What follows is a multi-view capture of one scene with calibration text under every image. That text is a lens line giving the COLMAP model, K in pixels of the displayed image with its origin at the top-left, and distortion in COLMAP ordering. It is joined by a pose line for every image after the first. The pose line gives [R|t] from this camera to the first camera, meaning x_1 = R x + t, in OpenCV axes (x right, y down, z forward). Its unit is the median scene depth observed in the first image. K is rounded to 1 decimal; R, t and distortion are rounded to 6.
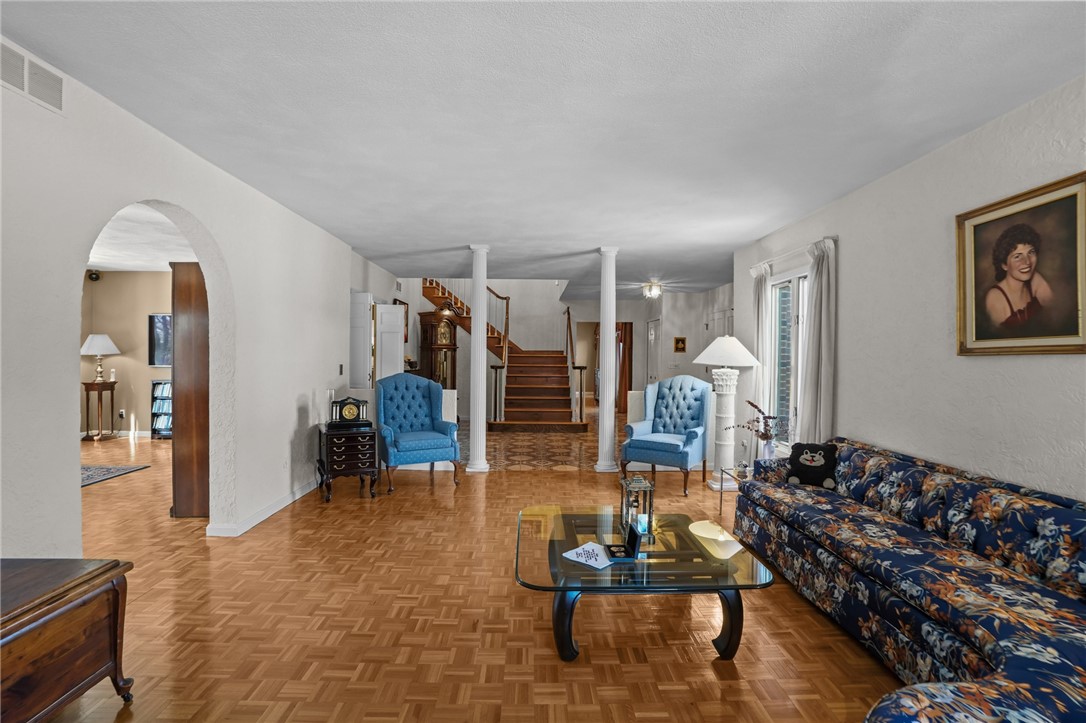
lens RADIAL K [[492.1, 0, 540.3], [0, 492.1, 357.5], [0, 0, 1]] dist [-0.020383, 0.001828]
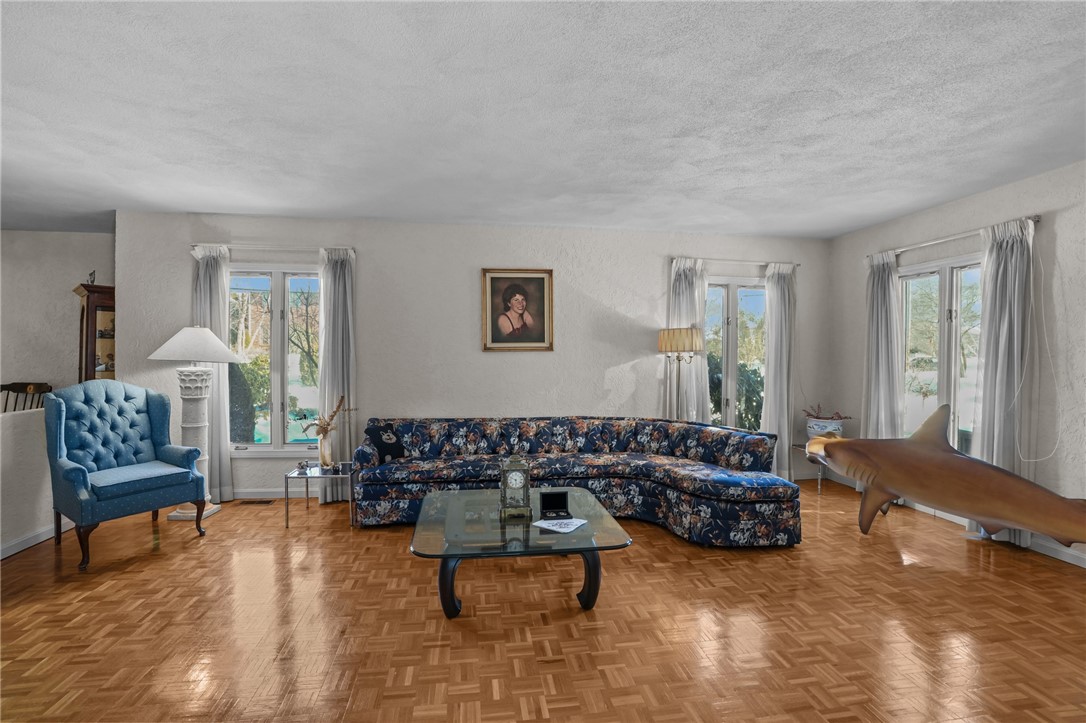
lens RADIAL K [[492.1, 0, 549.5], [0, 492.1, 363.7], [0, 0, 1]] dist [-0.020383, 0.001828]
pose [[-0.124296, -0.026352, 0.991895, -0.946102], [-0.004618, 0.999652, 0.025979, -0.007321], [-0.992234, -0.001352, -0.124374, 1.070232]]
